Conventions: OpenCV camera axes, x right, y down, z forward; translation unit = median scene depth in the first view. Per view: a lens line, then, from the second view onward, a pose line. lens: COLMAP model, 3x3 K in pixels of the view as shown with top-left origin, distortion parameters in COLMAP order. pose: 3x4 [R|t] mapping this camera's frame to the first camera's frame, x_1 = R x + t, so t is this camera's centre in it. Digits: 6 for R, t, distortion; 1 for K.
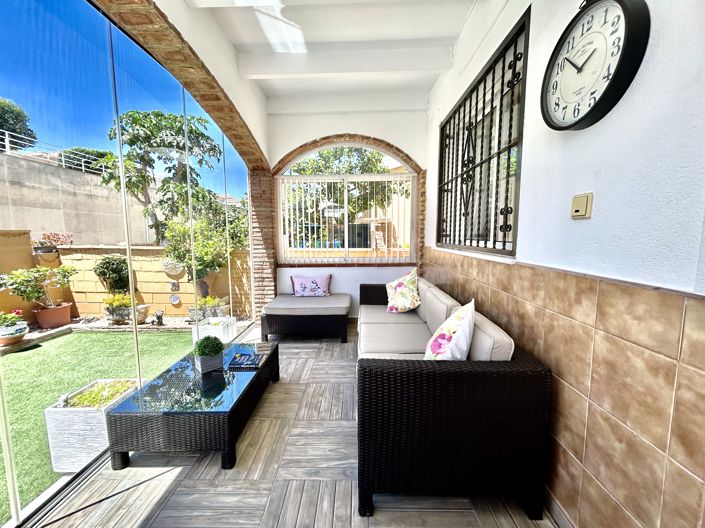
lens RADIAL K [[284.0, 0, 350.6], [0, 284.0, 263.5], [0, 0, 1]] dist [0.000269, 0.000381]
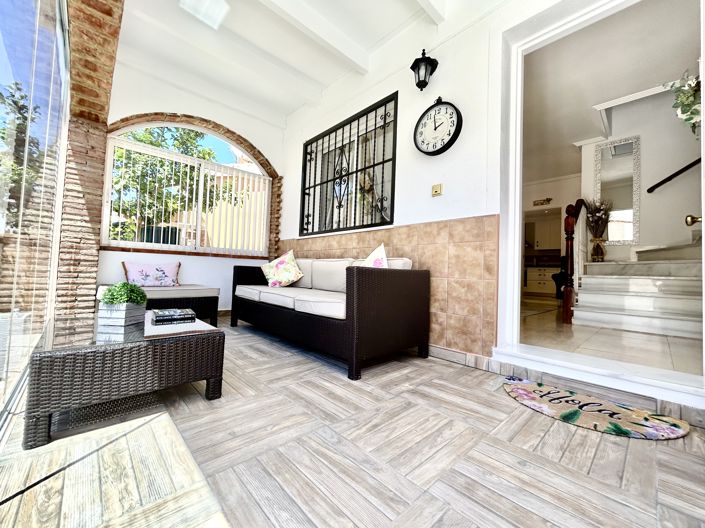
lens RADIAL K [[284.0, 0, 348.9], [0, 284.0, 264.0], [0, 0, 1]] dist [0.000269, 0.000381]
pose [[0.717489, 0.058294, 0.694126, -0.938332], [0.029189, 0.993101, -0.113574, 0.485296], [-0.695958, 0.101749, 0.710837, 0.004929]]
